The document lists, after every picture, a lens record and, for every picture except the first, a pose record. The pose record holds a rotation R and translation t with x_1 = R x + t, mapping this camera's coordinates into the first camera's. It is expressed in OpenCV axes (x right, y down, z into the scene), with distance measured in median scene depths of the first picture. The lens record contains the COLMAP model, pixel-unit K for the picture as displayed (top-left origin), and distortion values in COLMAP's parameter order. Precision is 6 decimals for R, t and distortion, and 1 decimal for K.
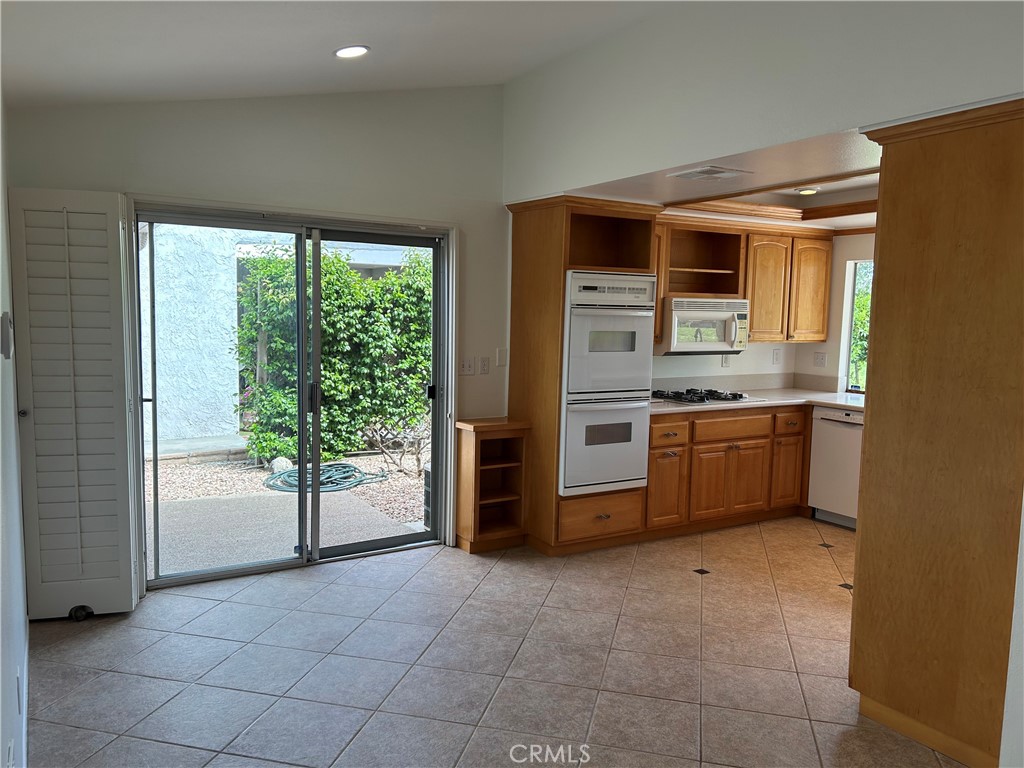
lens RADIAL K [[775.0, 0, 512.0], [0, 775.0, 384.0], [0, 0, 1]] dist [0.101177, -0.130290]
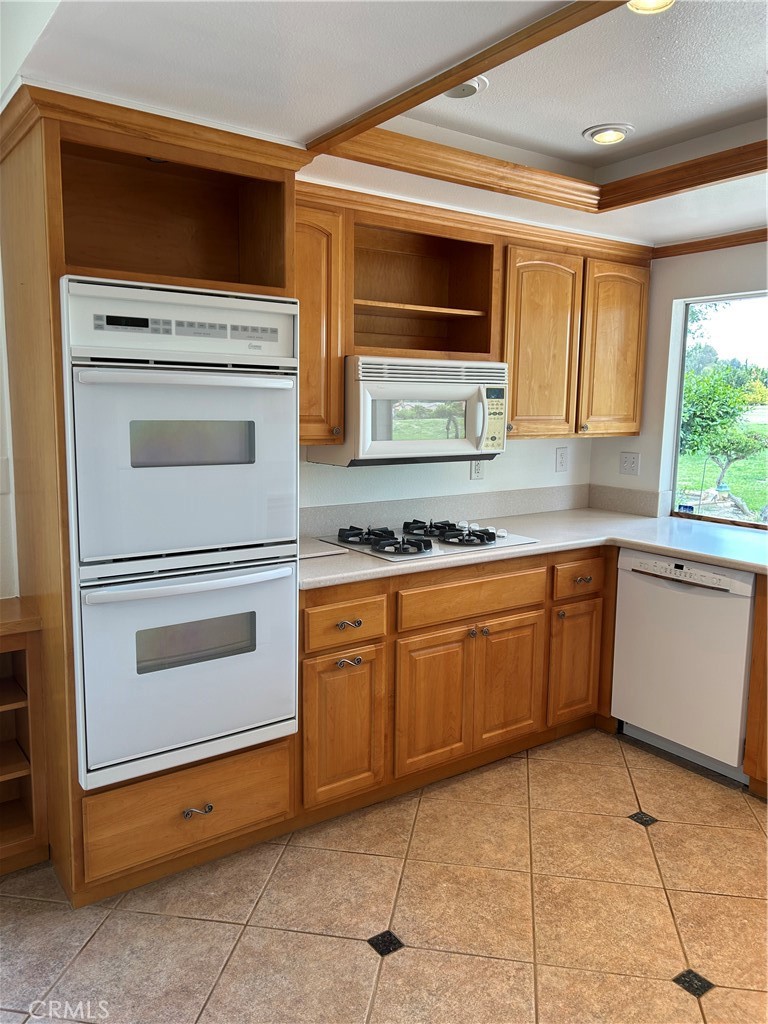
lens RADIAL K [[775.0, 0, 384.0], [0, 775.0, 512.0], [0, 0, 1]] dist [0.101177, -0.130290]
pose [[0.997148, -0.020167, 0.072723, 0.176464], [0.016718, 0.998721, 0.047717, -0.029585], [-0.073593, -0.046365, 0.996210, 0.456608]]
